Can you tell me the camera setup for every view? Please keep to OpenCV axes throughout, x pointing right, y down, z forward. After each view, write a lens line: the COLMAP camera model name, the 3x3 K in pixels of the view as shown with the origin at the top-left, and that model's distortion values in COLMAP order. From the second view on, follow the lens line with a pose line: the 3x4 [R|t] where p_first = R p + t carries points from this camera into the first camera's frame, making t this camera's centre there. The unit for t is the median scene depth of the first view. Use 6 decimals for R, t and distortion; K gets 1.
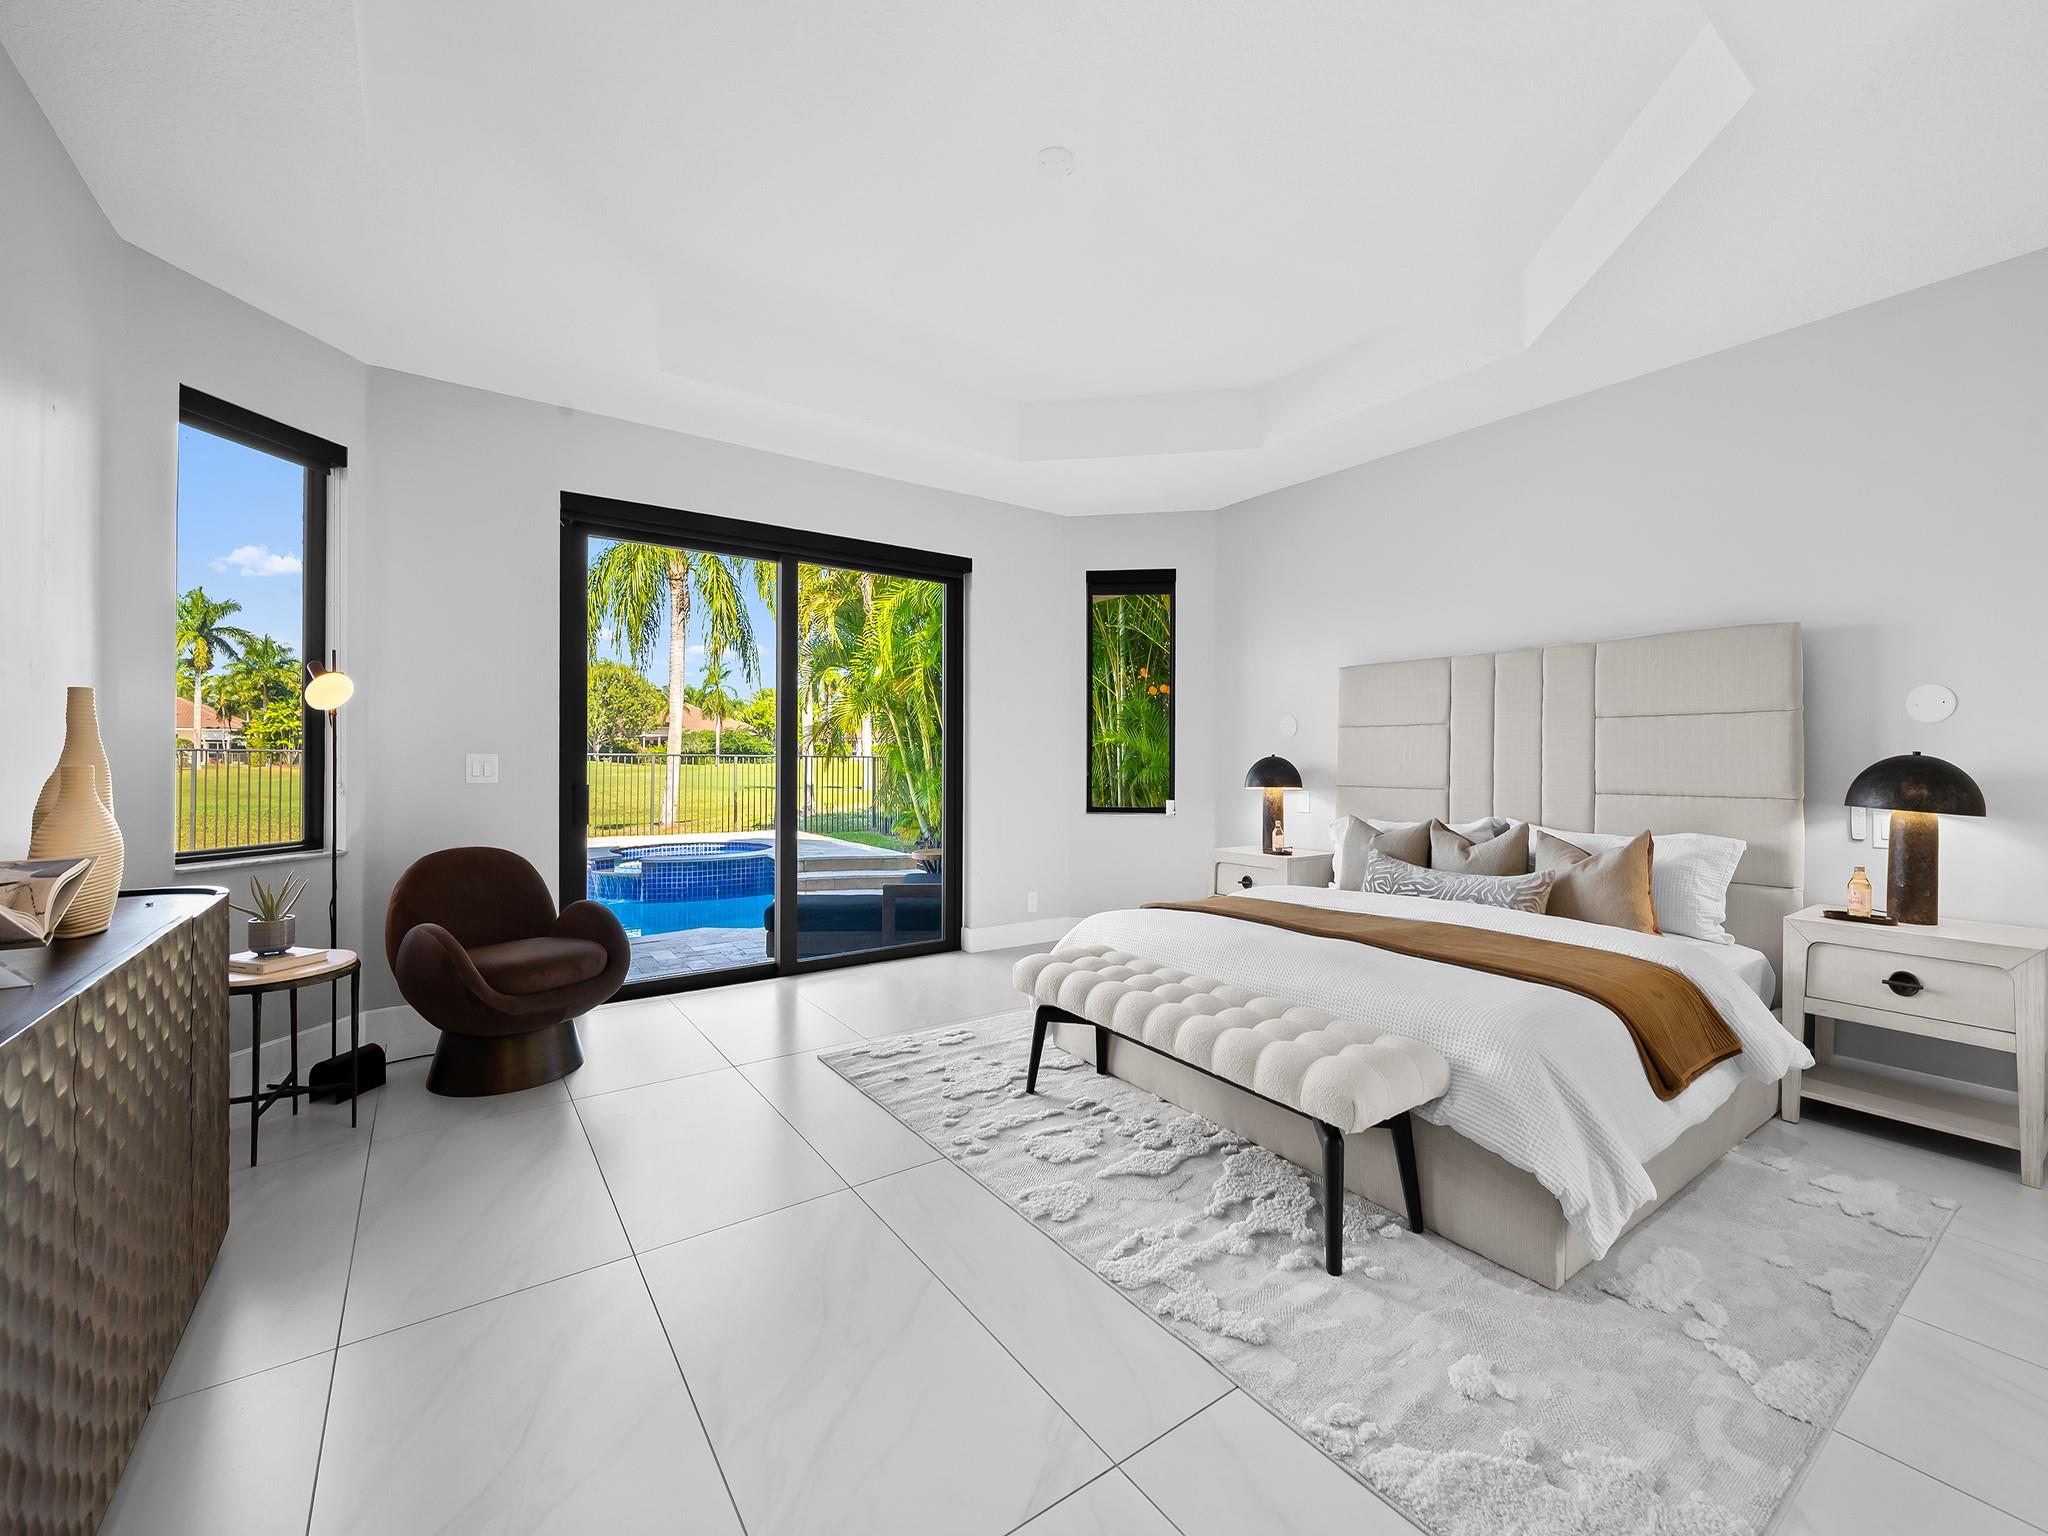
lens RADIAL K [[815.1, 0, 1026.1], [0, 815.1, 763.0], [0, 0, 1]] dist [-0.001480, -0.001059]
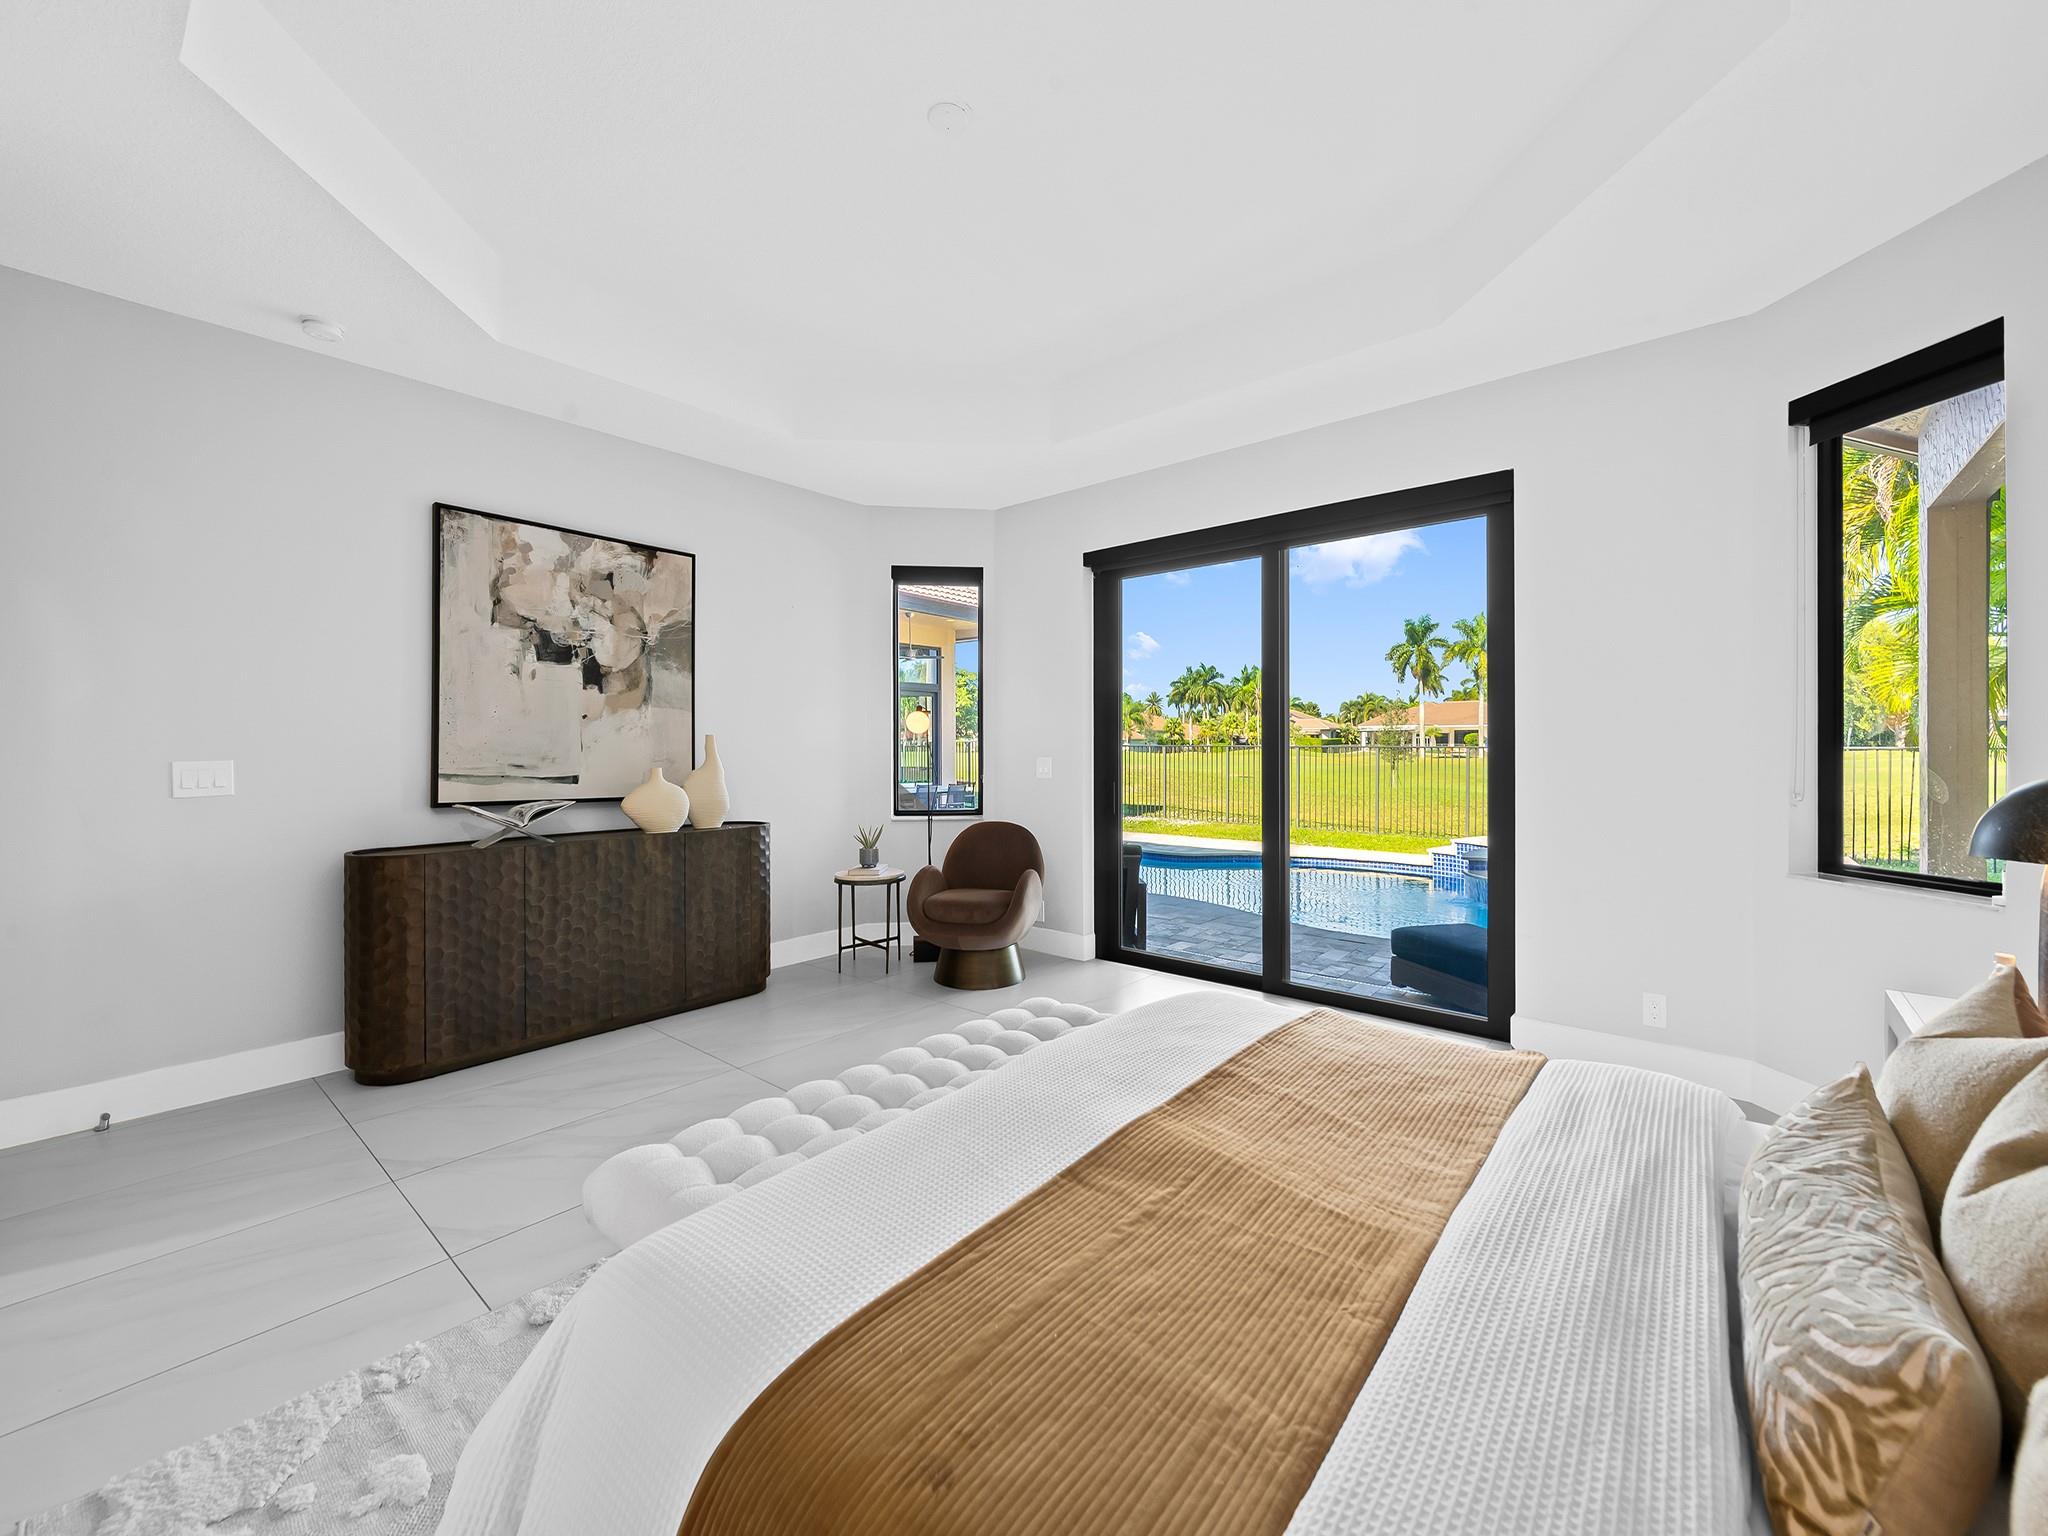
lens RADIAL K [[815.1, 0, 1026.1], [0, 815.1, 763.0], [0, 0, 1]] dist [-0.001480, -0.001059]
pose [[0.233052, 0.013608, -0.972369, 0.492468], [-0.000578, 0.999904, 0.013854, -0.015510], [0.972464, -0.002667, 0.233037, 0.448602]]
